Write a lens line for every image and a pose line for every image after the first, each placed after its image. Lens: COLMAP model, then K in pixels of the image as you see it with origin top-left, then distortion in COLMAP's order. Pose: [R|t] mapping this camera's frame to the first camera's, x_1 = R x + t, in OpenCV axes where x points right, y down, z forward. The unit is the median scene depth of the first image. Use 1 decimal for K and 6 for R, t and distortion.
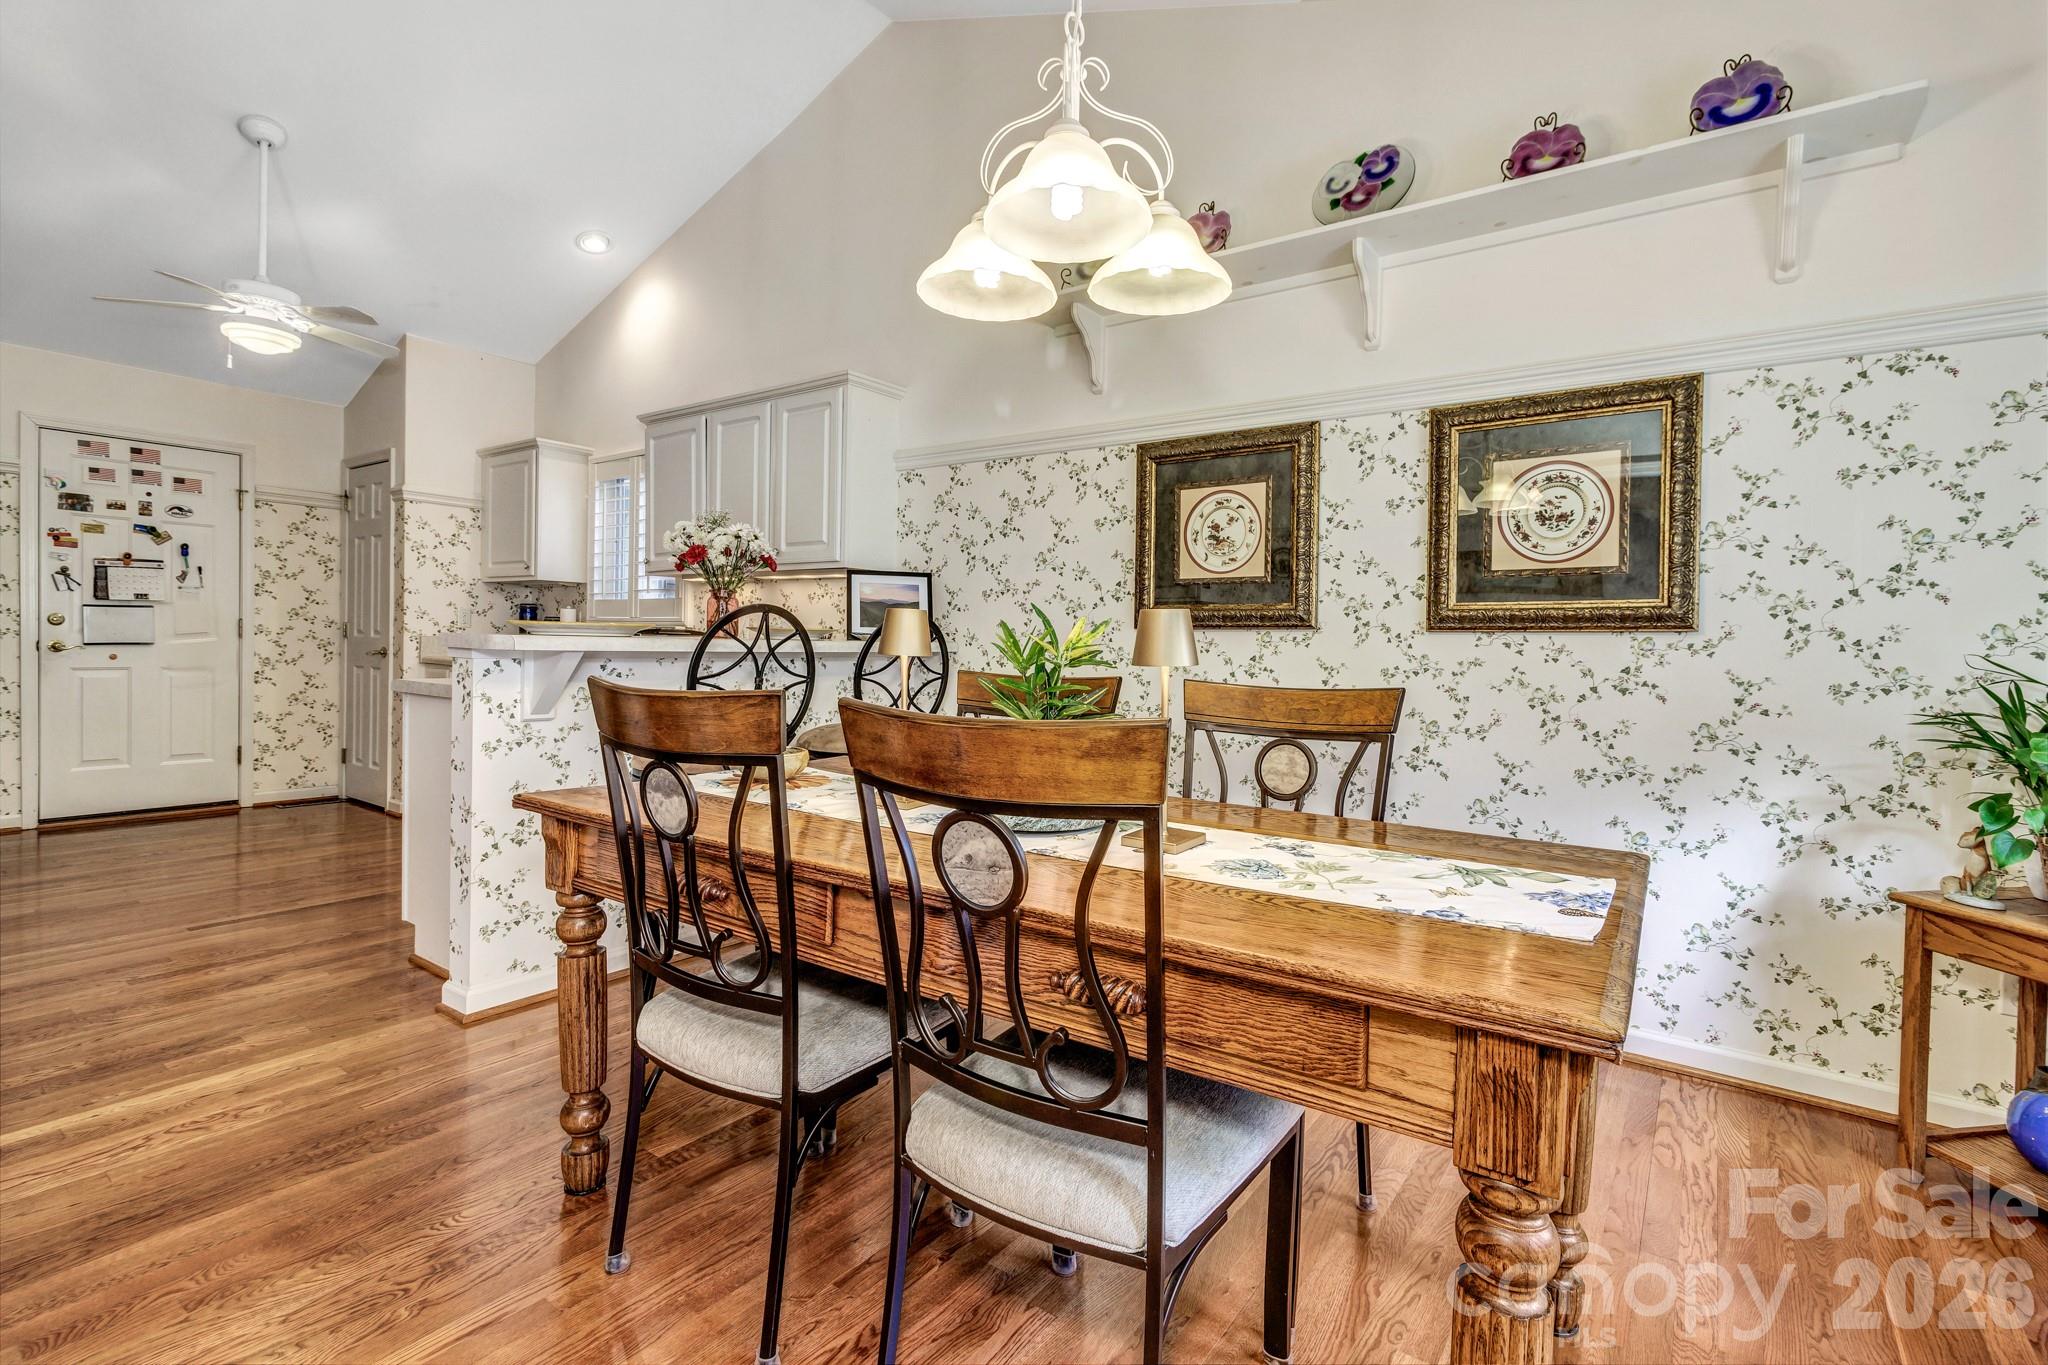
lens RADIAL K [[954.4, 0, 1028.1], [0, 954.4, 658.0], [0, 0, 1]] dist [0.010592, -0.001383]
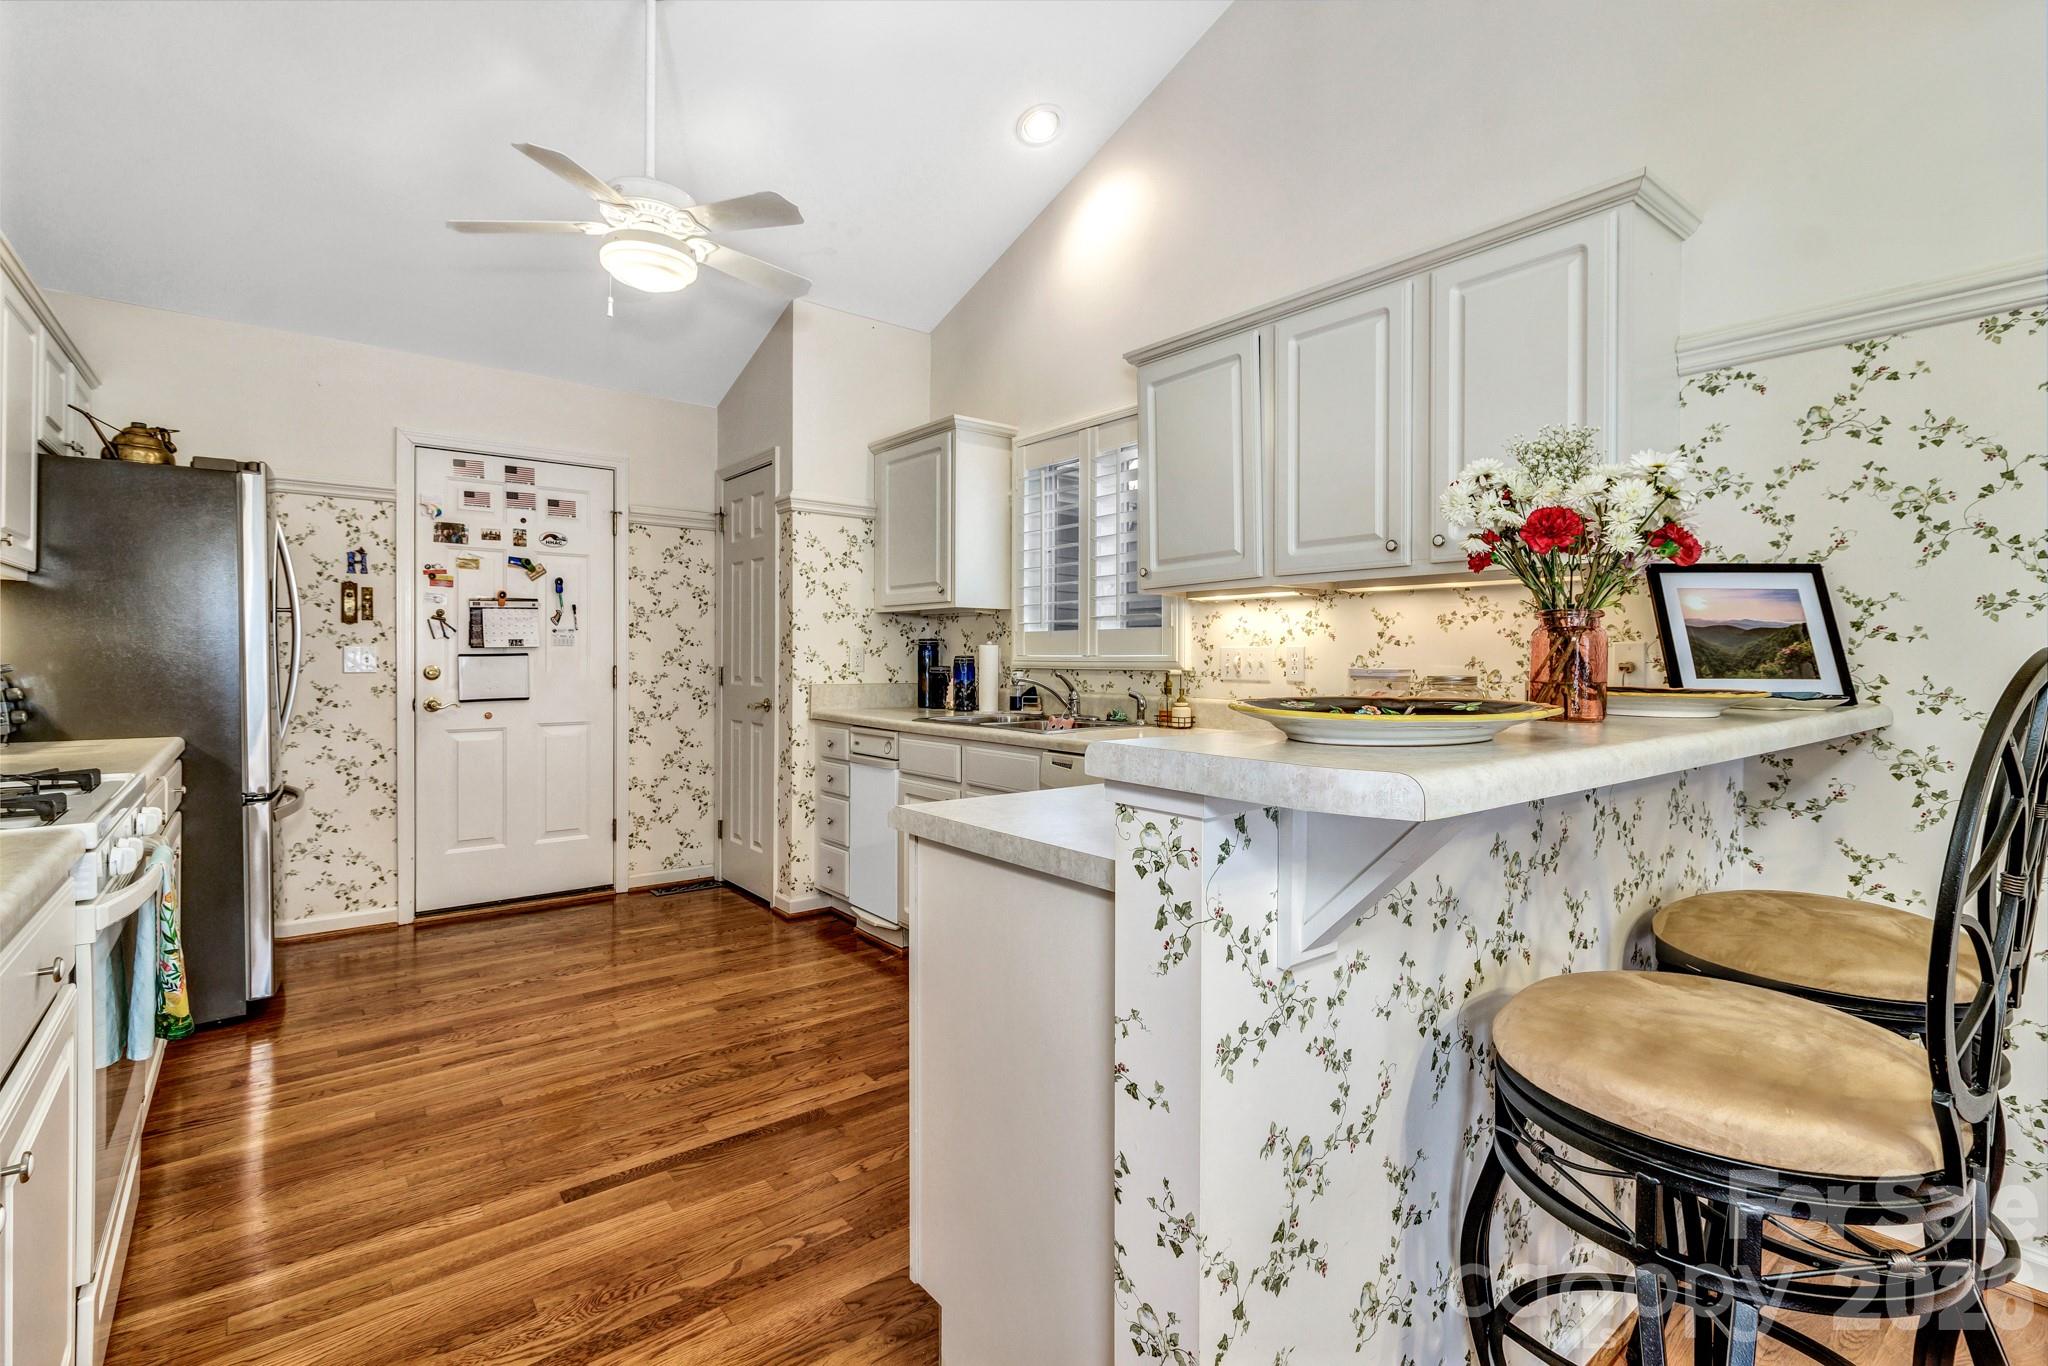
lens RADIAL K [[954.4, 0, 1028.1], [0, 954.4, 658.5], [0, 0, 1]] dist [0.010592, -0.001383]
pose [[0.964633, -0.018453, -0.262948, -0.264667], [0.013434, 0.999692, -0.020874, -0.025950], [0.263253, 0.016603, 0.964584, 0.304320]]
